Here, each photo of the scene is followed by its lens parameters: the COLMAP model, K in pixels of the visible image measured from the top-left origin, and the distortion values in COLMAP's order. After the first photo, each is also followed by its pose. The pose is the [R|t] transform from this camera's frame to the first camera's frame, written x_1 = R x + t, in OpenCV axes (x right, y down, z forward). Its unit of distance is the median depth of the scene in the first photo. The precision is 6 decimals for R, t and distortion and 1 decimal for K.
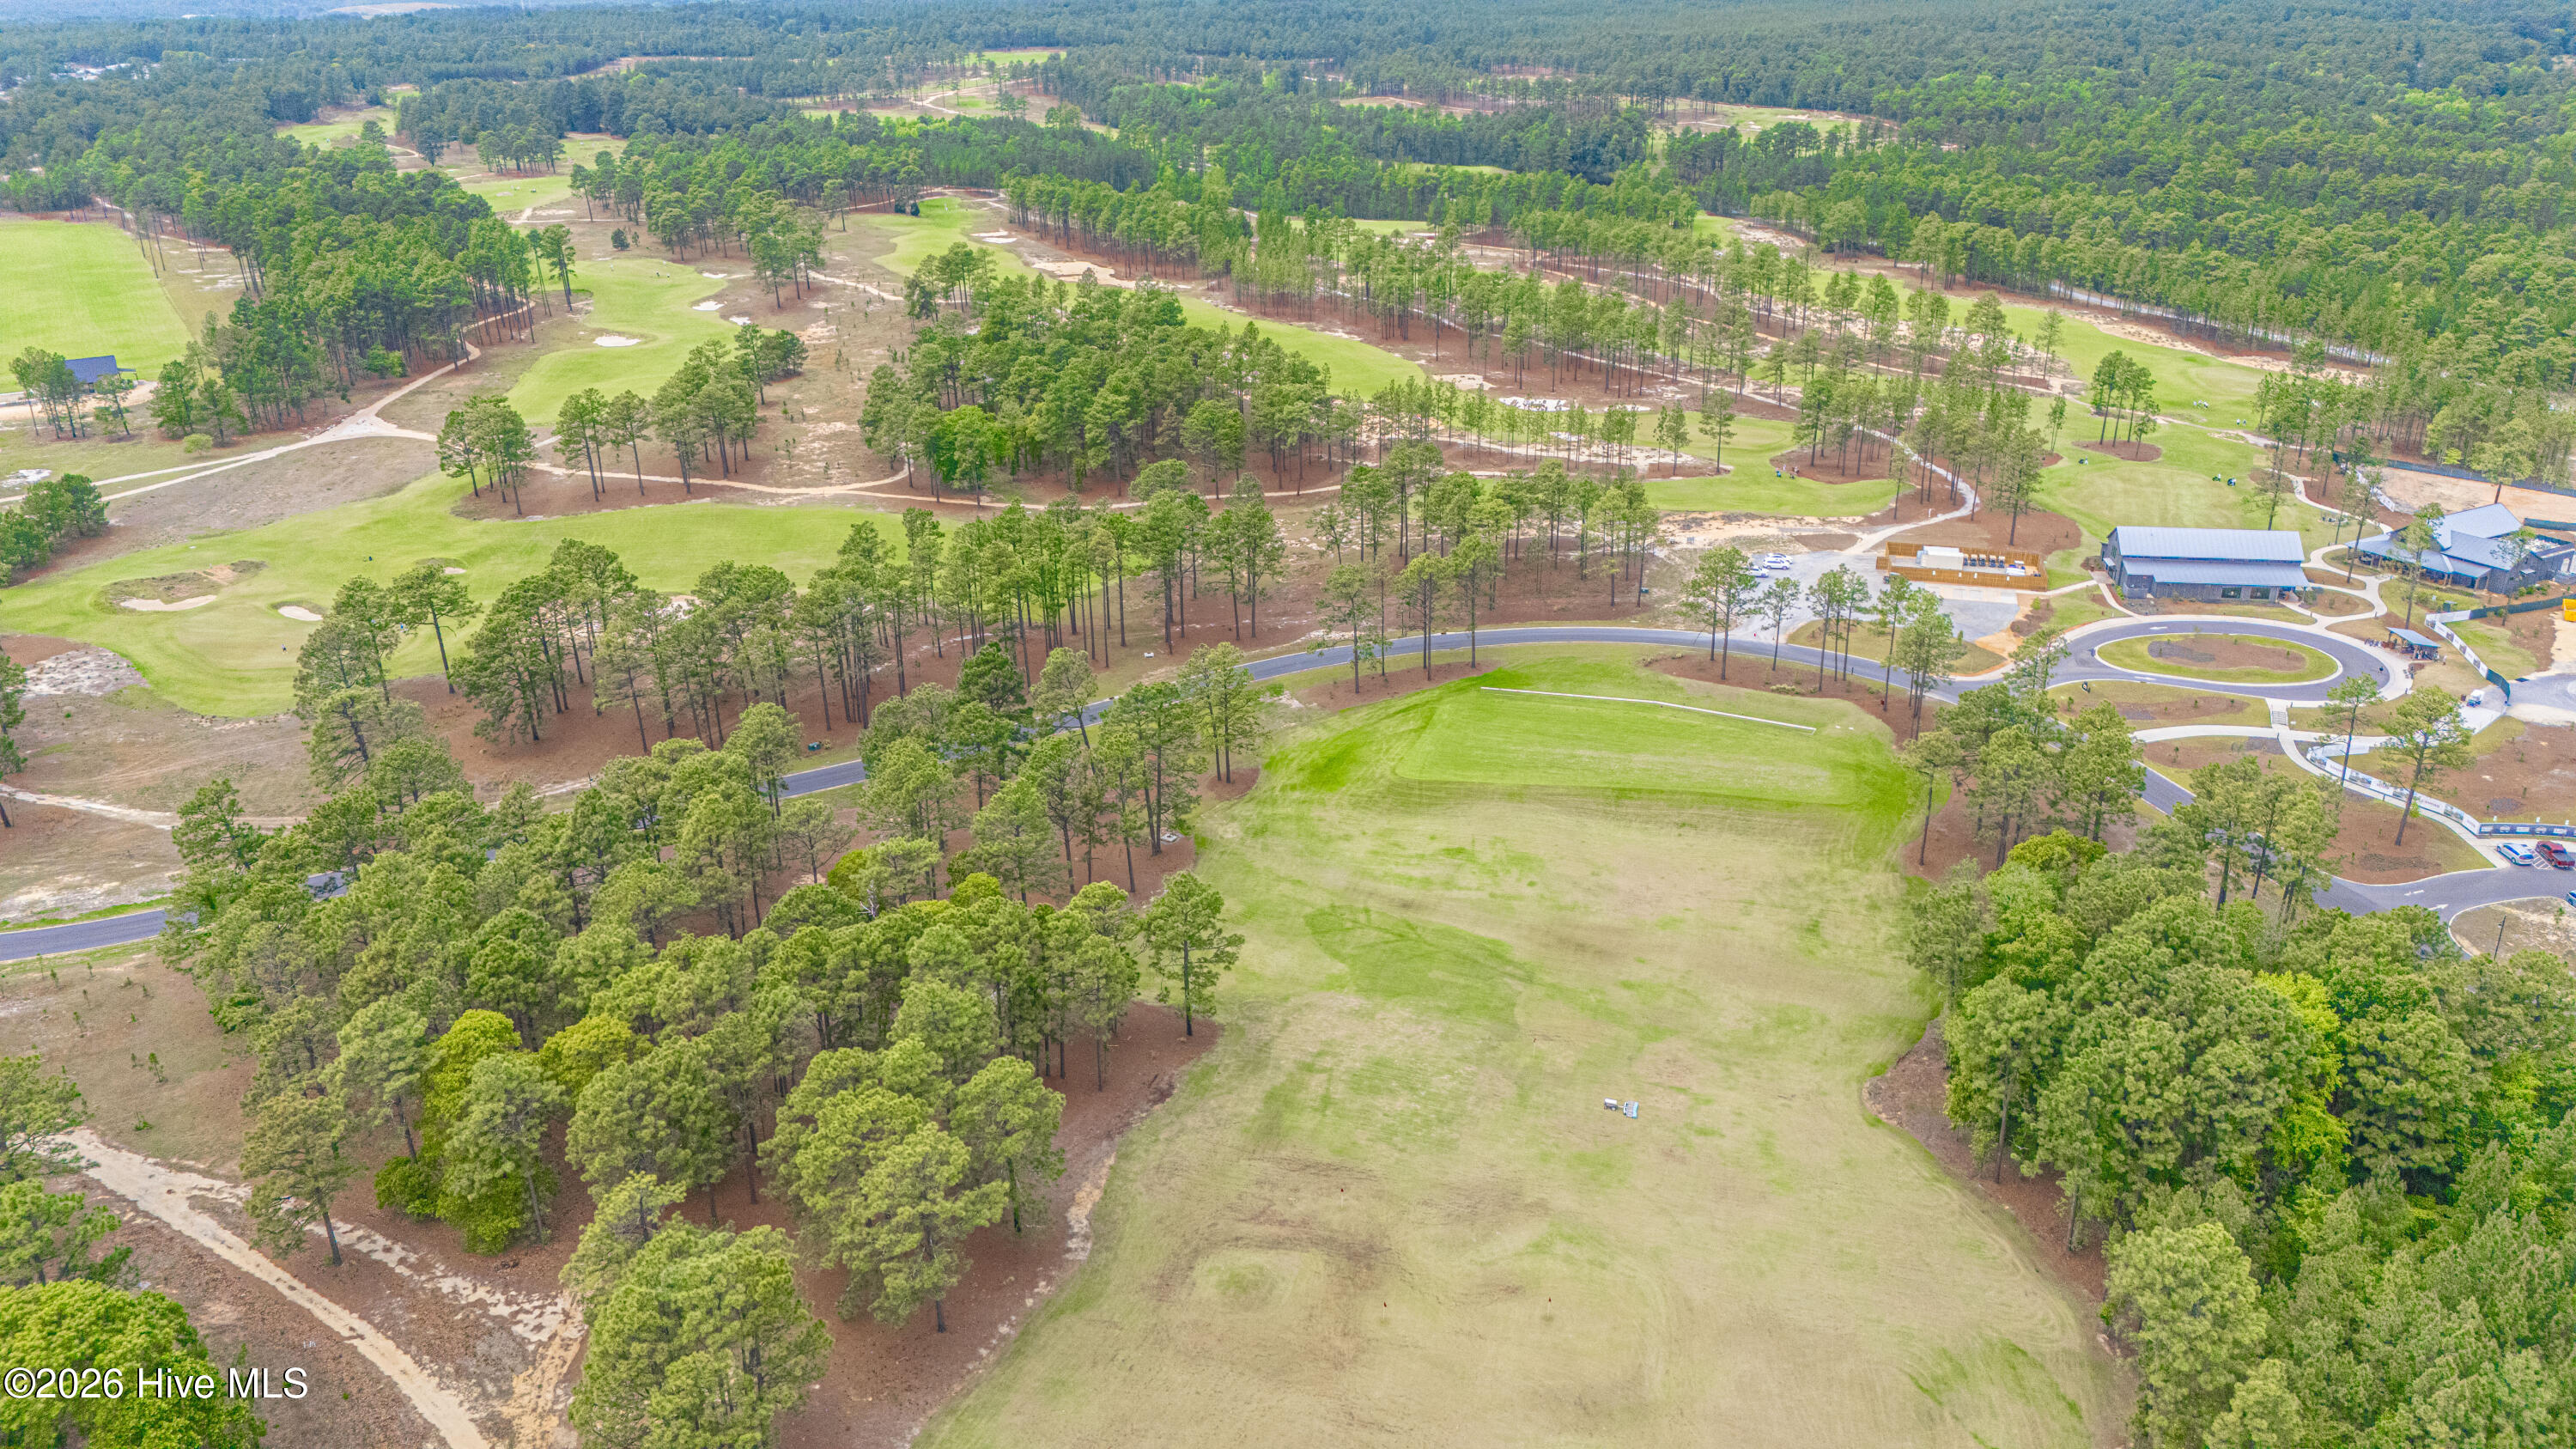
lens RADIAL K [[1911.9, 0, 1287.6], [0, 1911.9, 730.2], [0, 0, 1]] dist [0.071787, -0.063767]
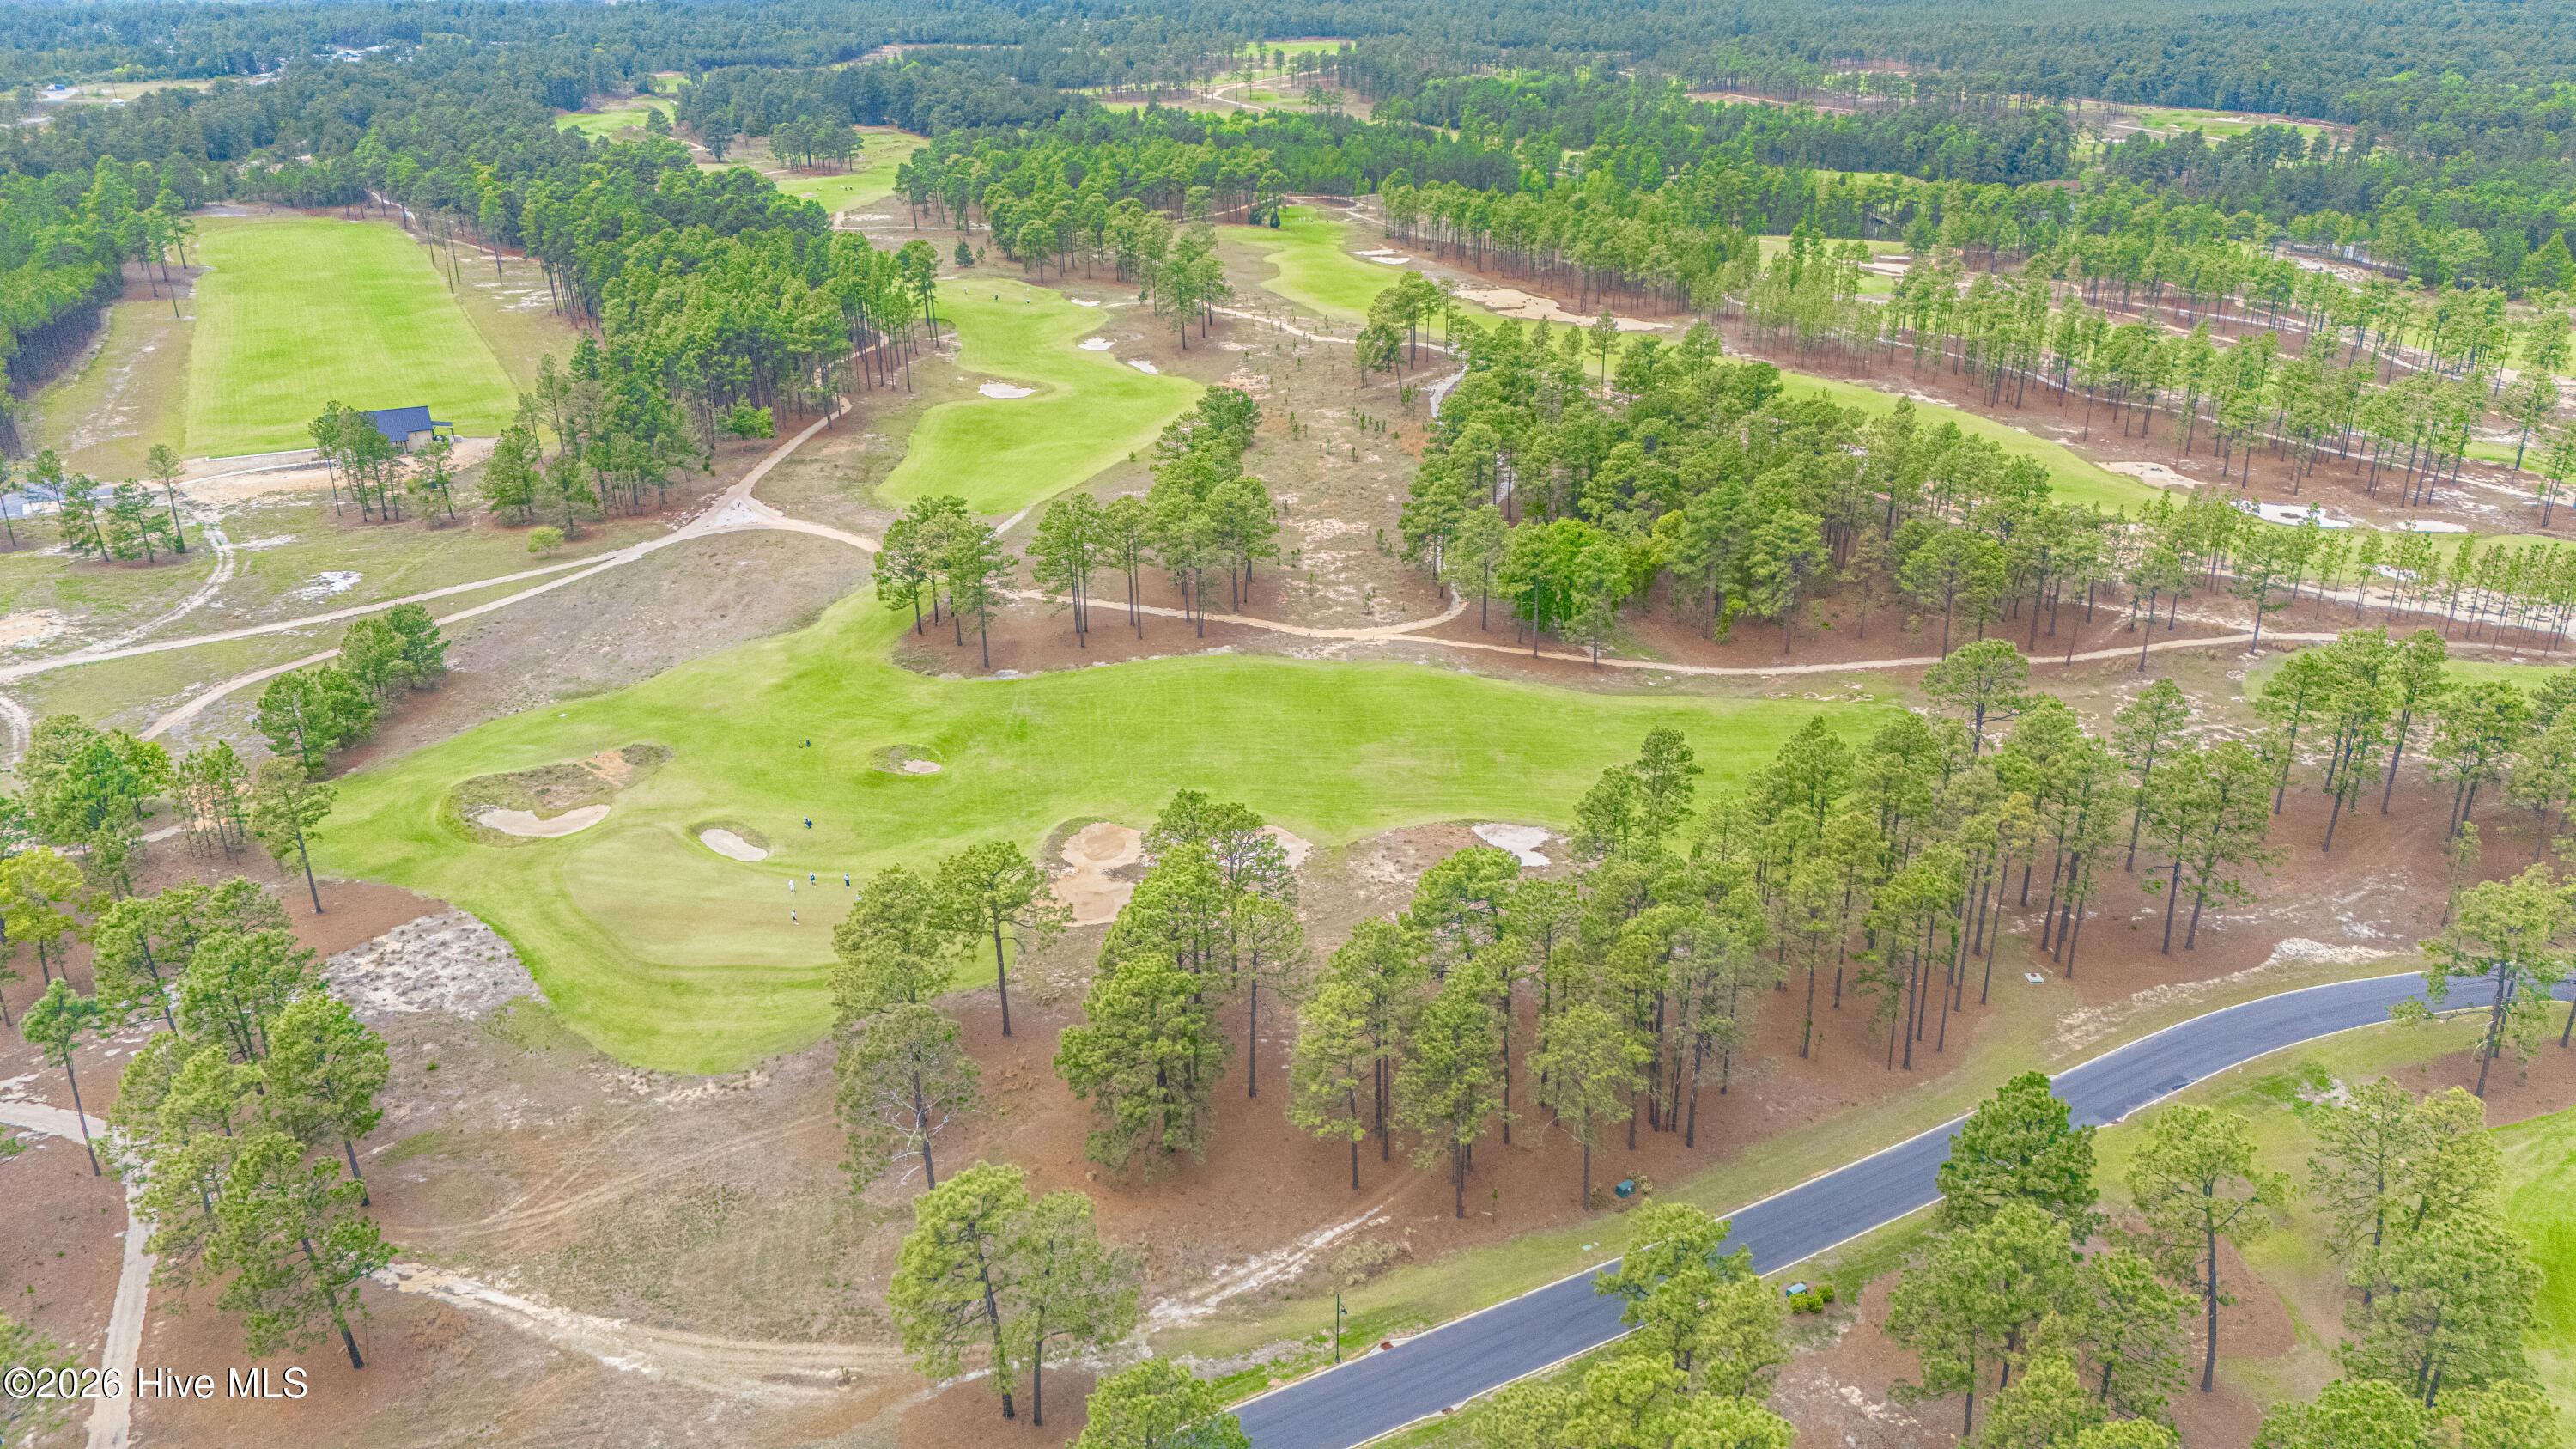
lens RADIAL K [[1911.9, 0, 1287.6], [0, 1911.9, 730.2], [0, 0, 1]] dist [0.071787, -0.063767]
pose [[0.995863, 0.039694, -0.081744, -0.134218], [-0.039494, 0.999212, 0.004064, -0.056853], [0.081841, -0.000819, 0.996645, 0.176331]]
